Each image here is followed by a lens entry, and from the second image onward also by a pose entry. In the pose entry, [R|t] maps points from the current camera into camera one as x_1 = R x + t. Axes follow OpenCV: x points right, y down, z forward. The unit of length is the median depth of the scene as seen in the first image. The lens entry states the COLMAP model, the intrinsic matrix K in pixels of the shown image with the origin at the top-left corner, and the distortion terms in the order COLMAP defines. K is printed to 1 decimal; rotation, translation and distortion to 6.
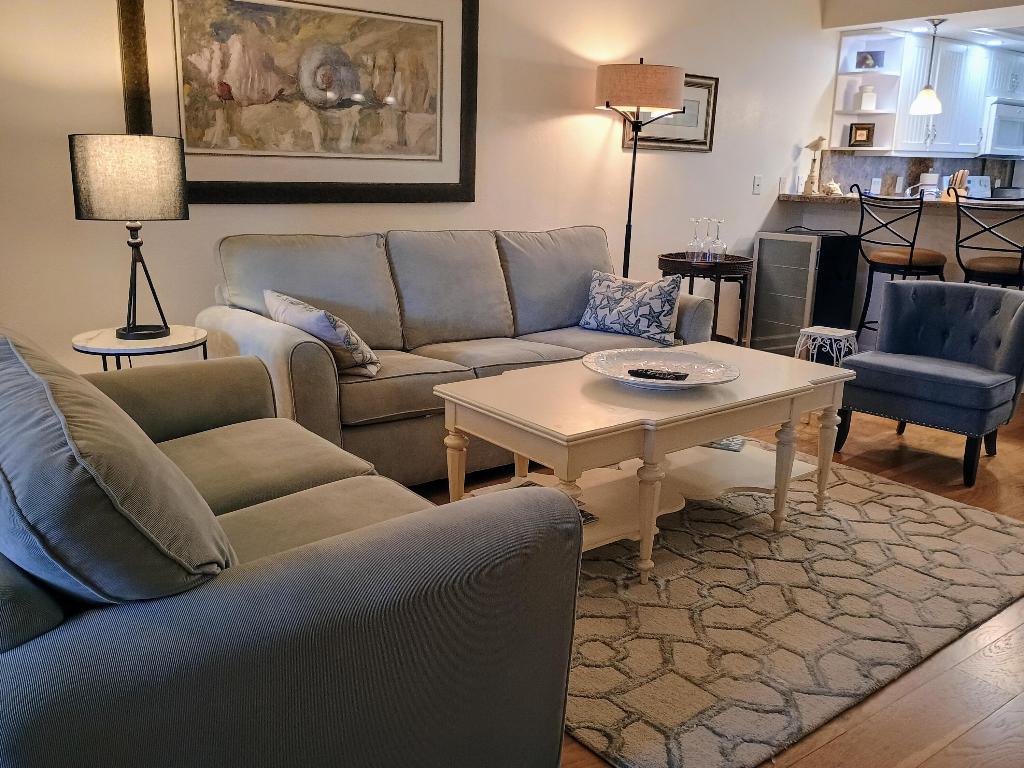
lens RADIAL K [[884.5, 0, 513.9], [0, 884.5, 373.1], [0, 0, 1]] dist [0.059014, -0.064185]
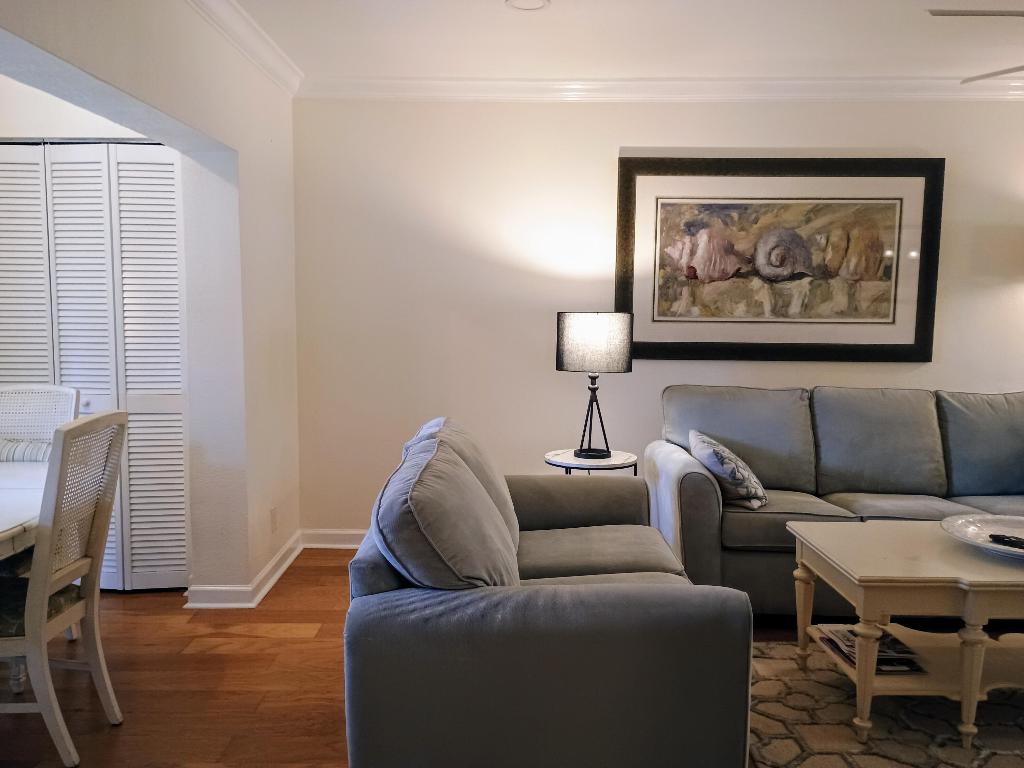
lens RADIAL K [[884.5, 0, 507.2], [0, 884.5, 384.6], [0, 0, 1]] dist [0.059014, -0.064185]
pose [[0.792144, 0.044226, -0.608730, 0.248623], [-0.134538, 0.985491, -0.103476, 0.005989], [0.595322, 0.163865, 0.786600, -0.121678]]
